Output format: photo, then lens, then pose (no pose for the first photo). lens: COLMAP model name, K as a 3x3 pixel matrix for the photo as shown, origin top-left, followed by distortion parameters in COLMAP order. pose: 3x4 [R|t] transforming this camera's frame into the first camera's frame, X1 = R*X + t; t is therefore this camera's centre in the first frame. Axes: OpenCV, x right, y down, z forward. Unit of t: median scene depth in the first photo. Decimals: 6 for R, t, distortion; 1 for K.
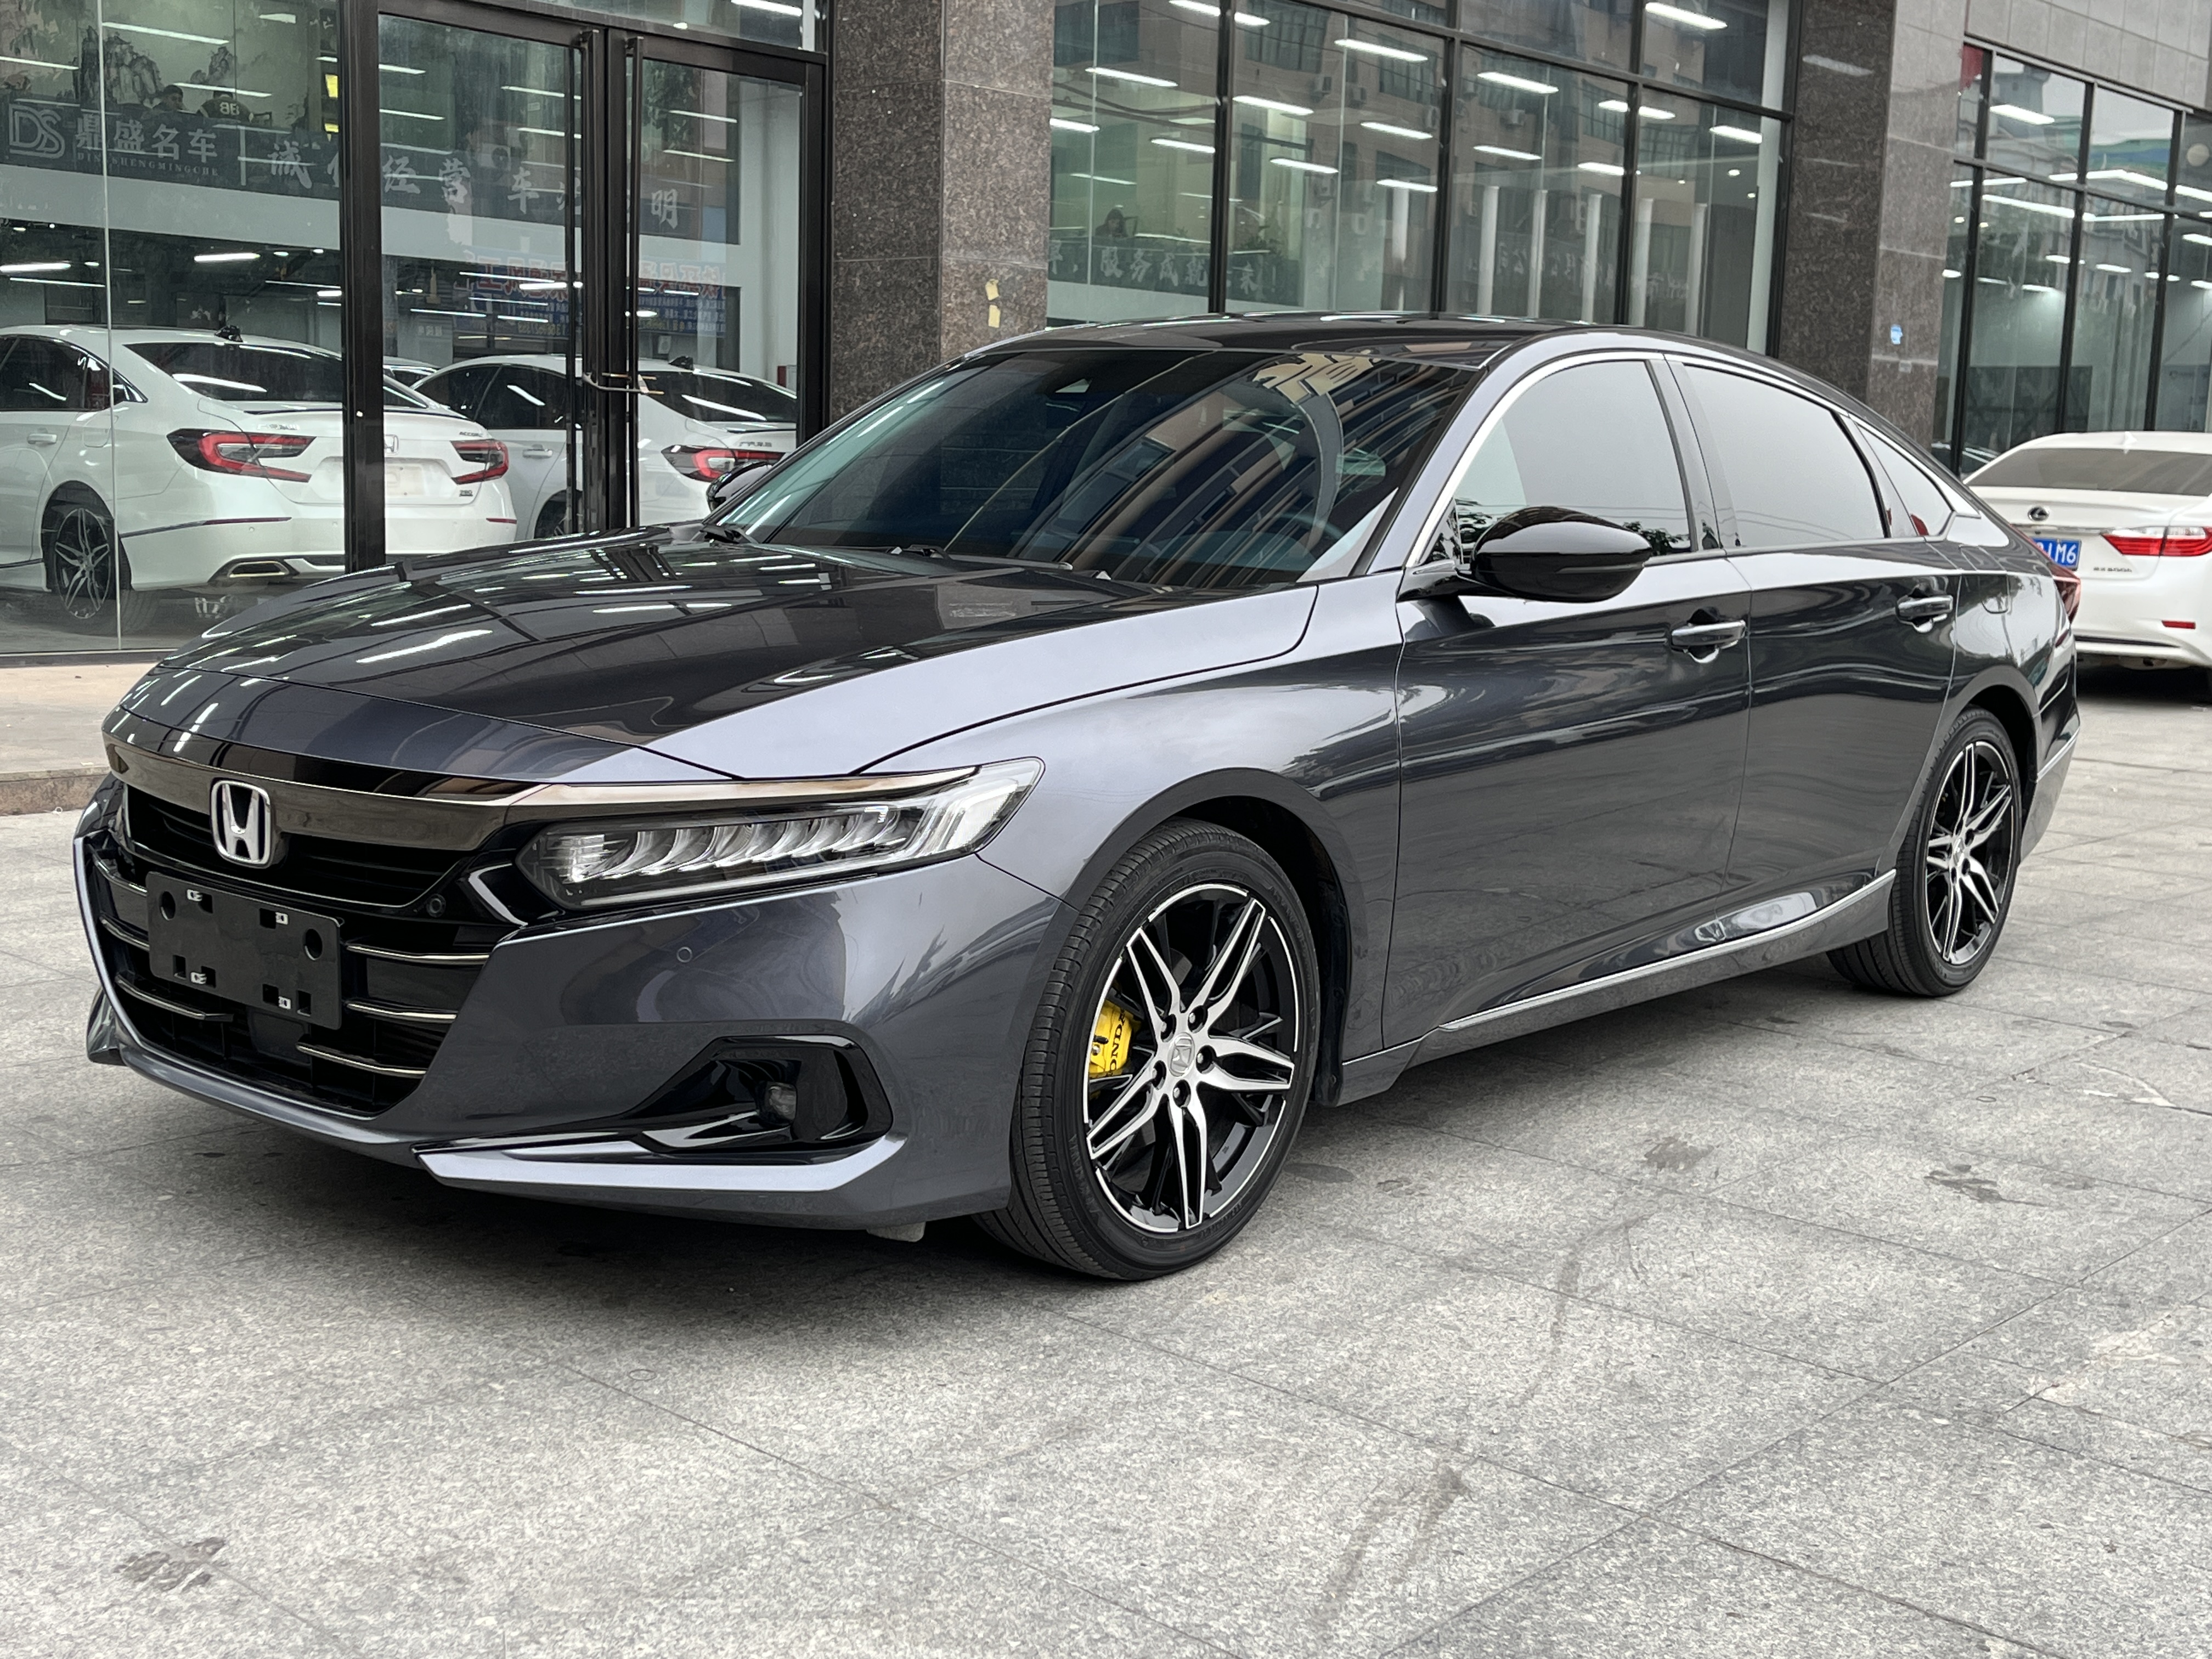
lens RADIAL K [[2613.7, 0, 1090.5], [0, 2613.7, 840.1], [0, 0, 1]] dist [0.045903, -0.058103]
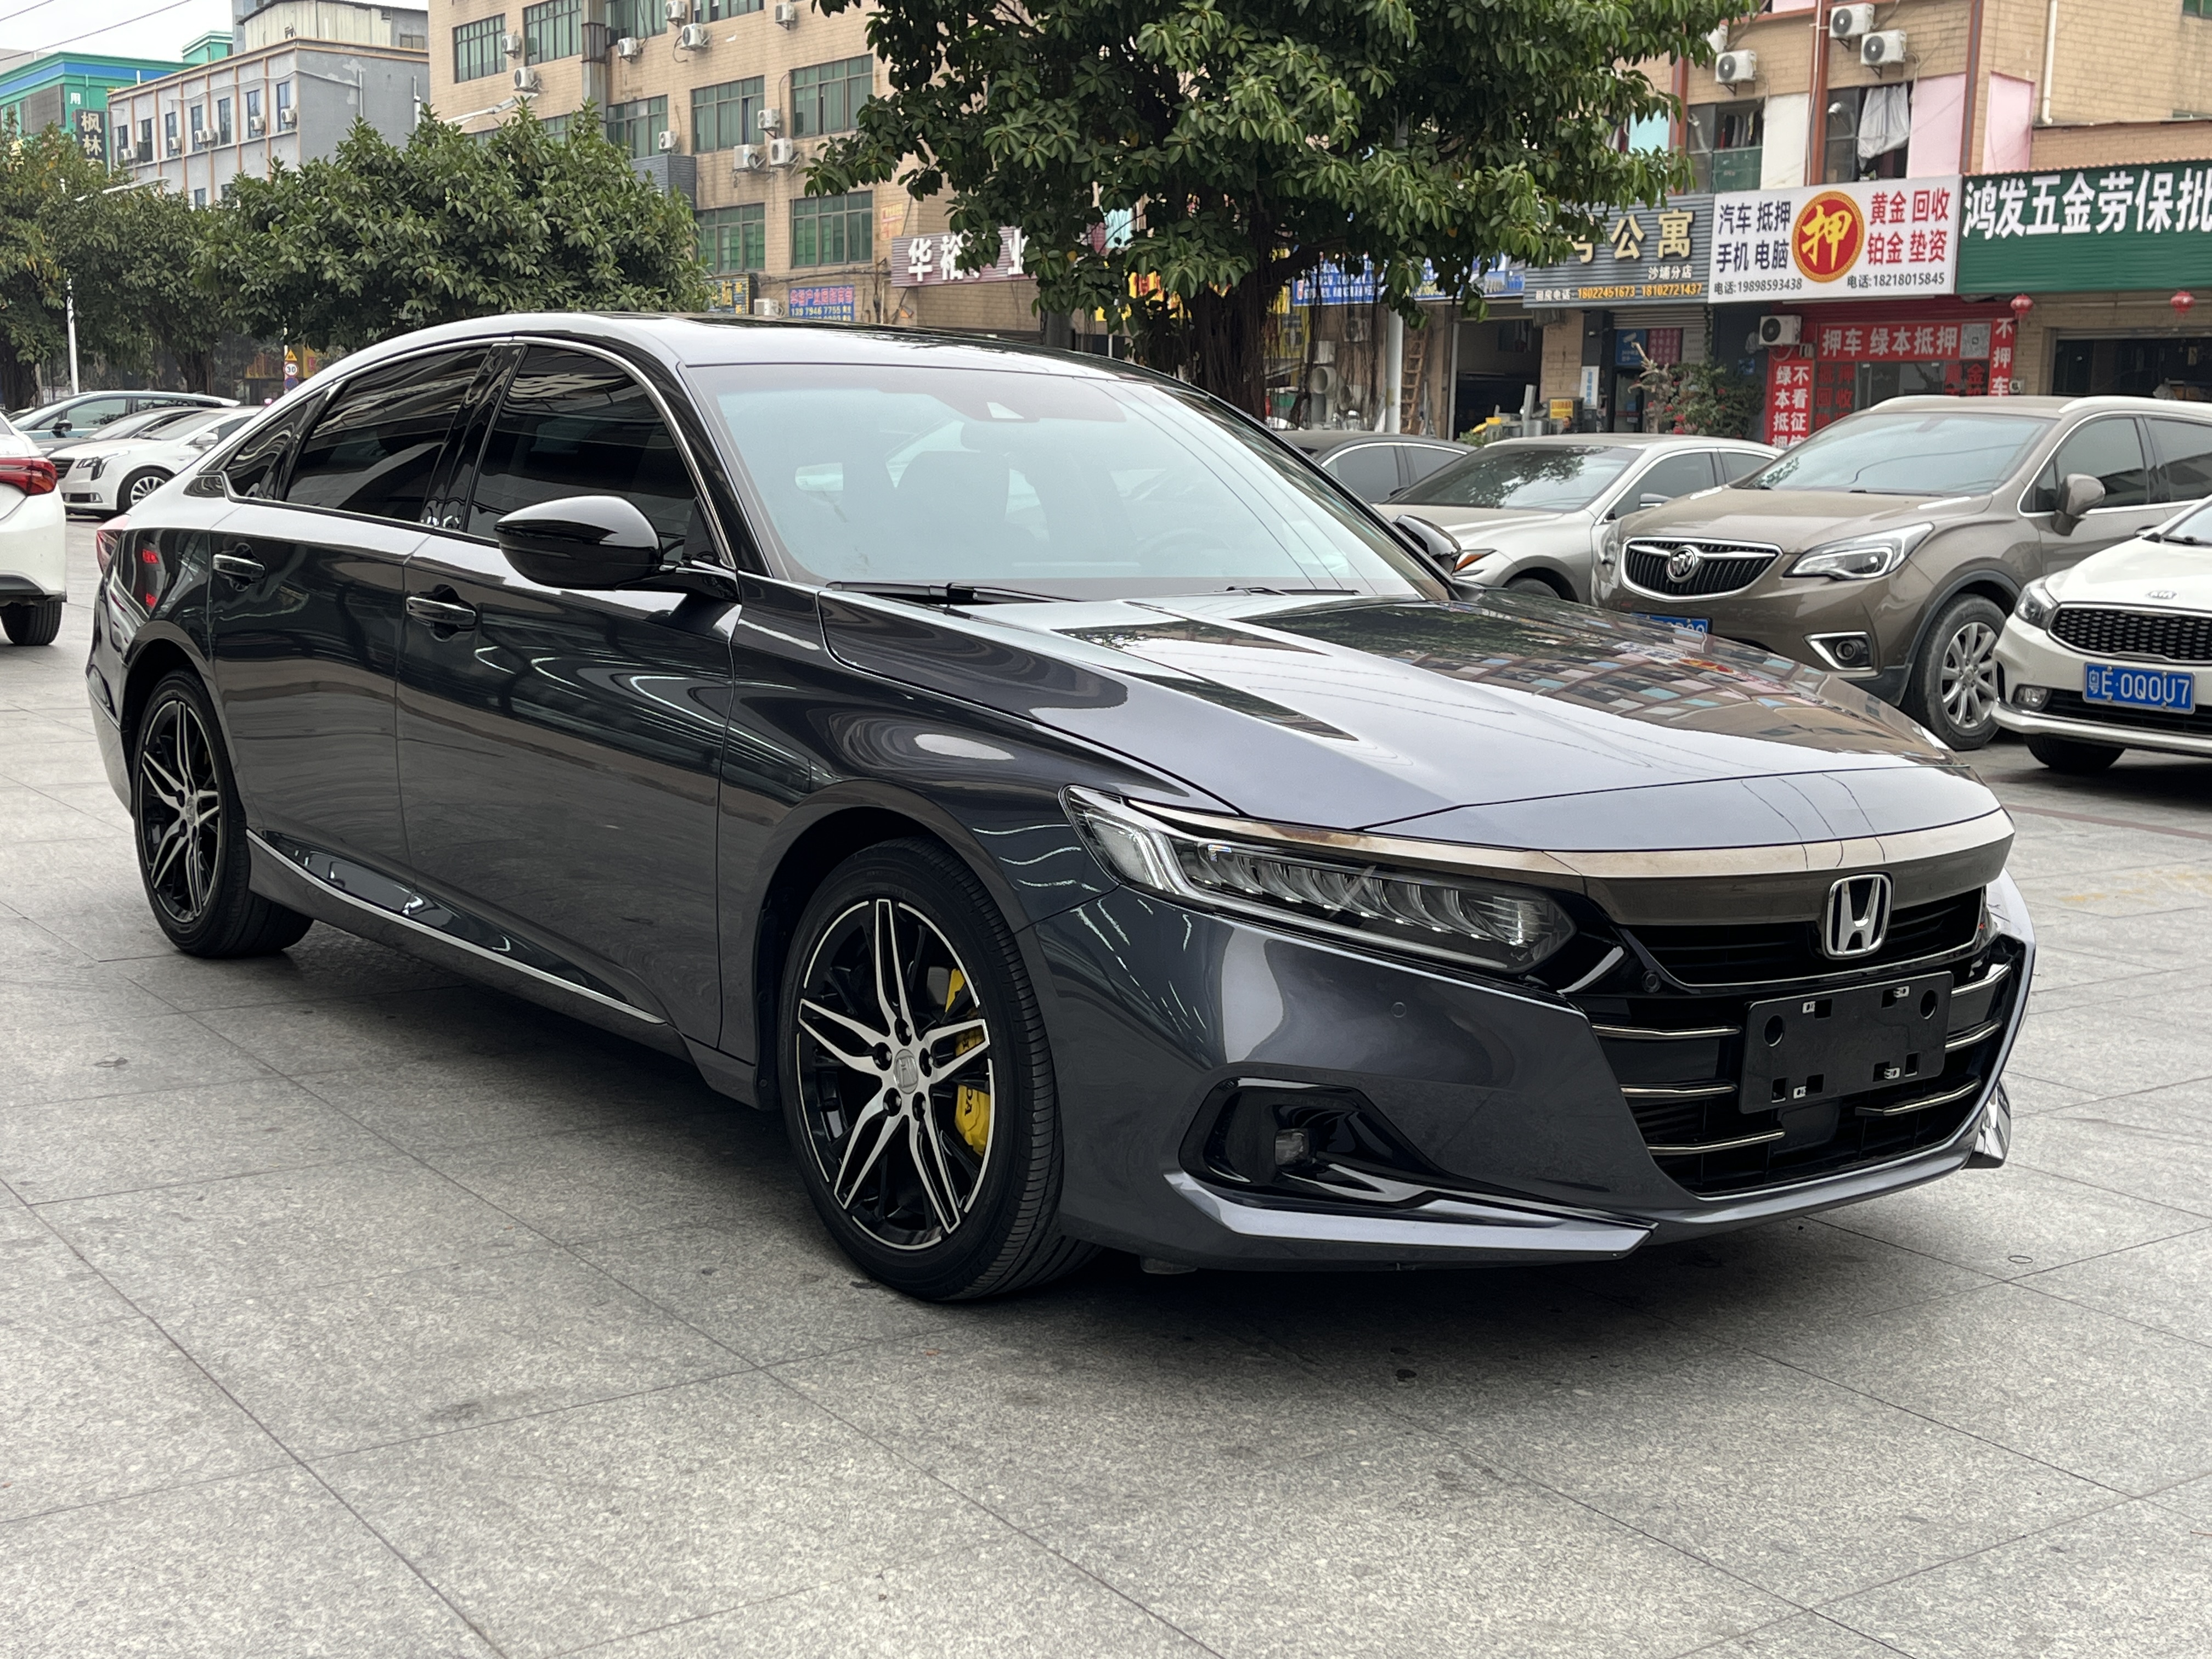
lens RADIAL K [[2613.7, 0, 1090.5], [0, 2613.7, 840.1], [0, 0, 1]] dist [0.045903, -0.058103]
pose [[0.207749, -0.177605, 0.961923, -1.312231], [0.126678, 0.979982, 0.153580, -0.220468], [-0.969945, 0.089949, 0.226089, 1.032587]]
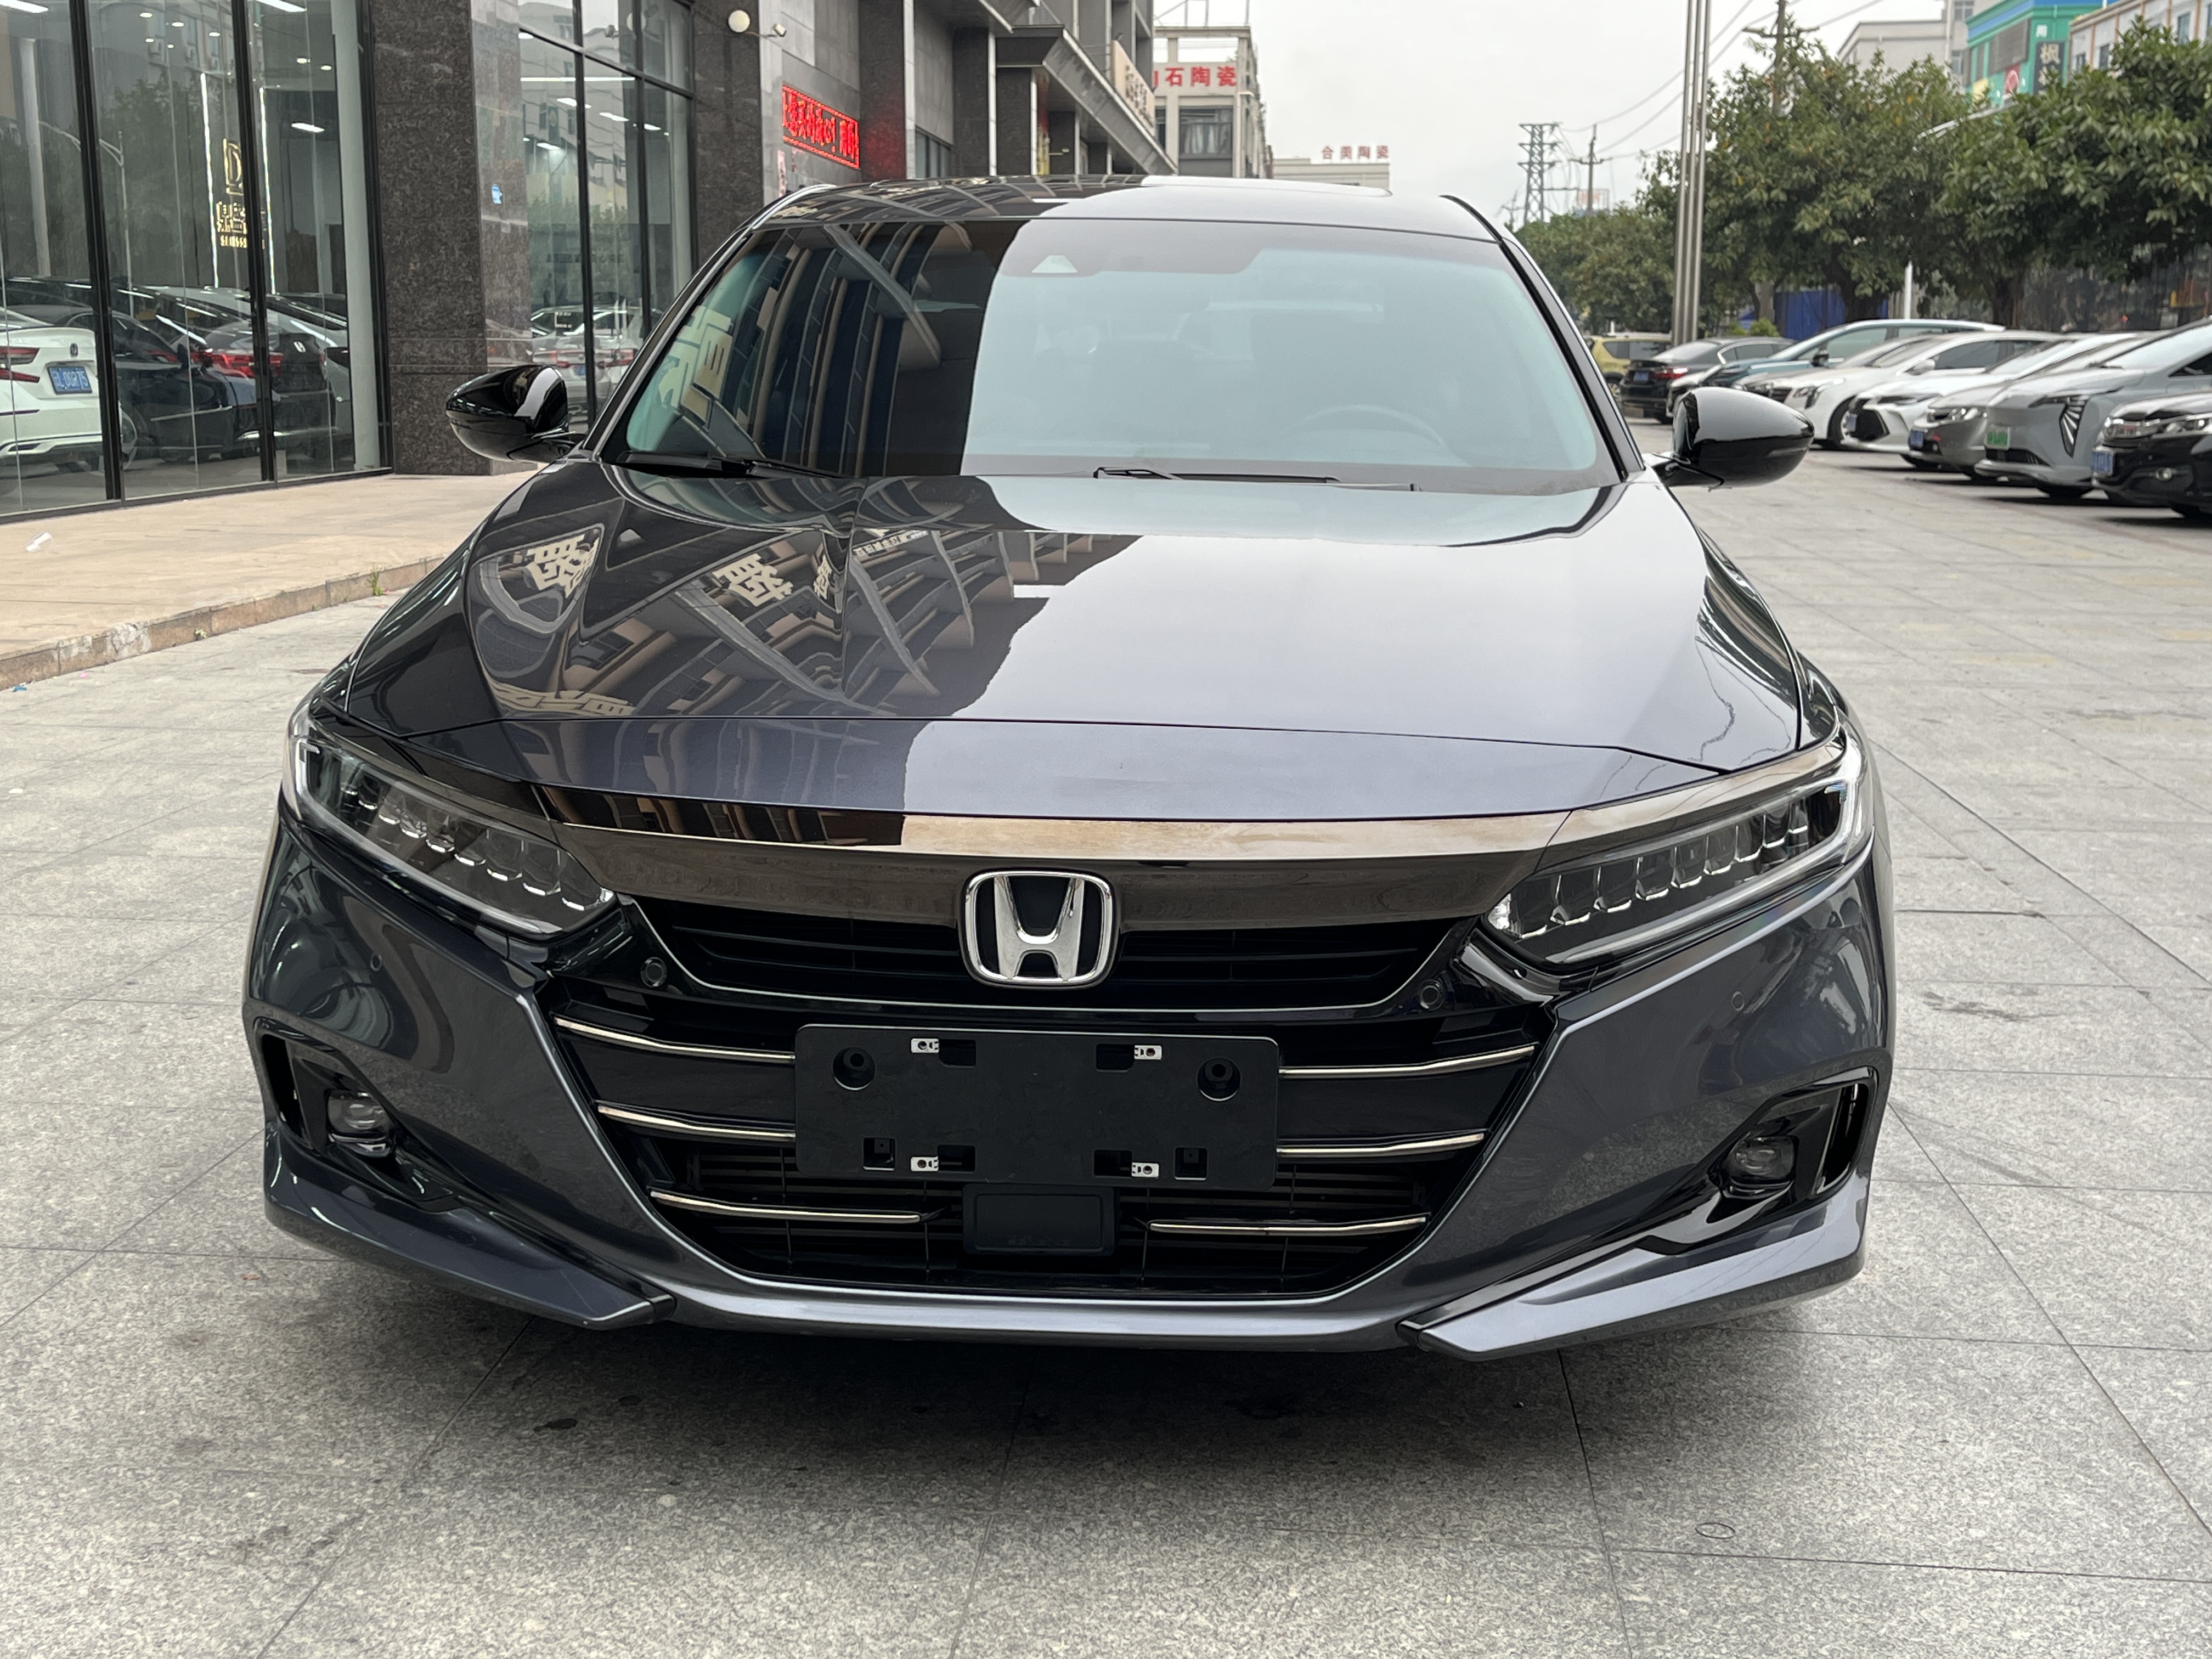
lens RADIAL K [[2632.6, 0, 1082.3], [0, 2632.6, 793.4], [0, 0, 1]] dist [0.021966, 0.027565]
pose [[0.799531, -0.131057, 0.586153, -0.699990], [0.110846, 0.991337, 0.070454, -0.087117], [-0.590308, 0.008643, 0.807132, 0.425067]]
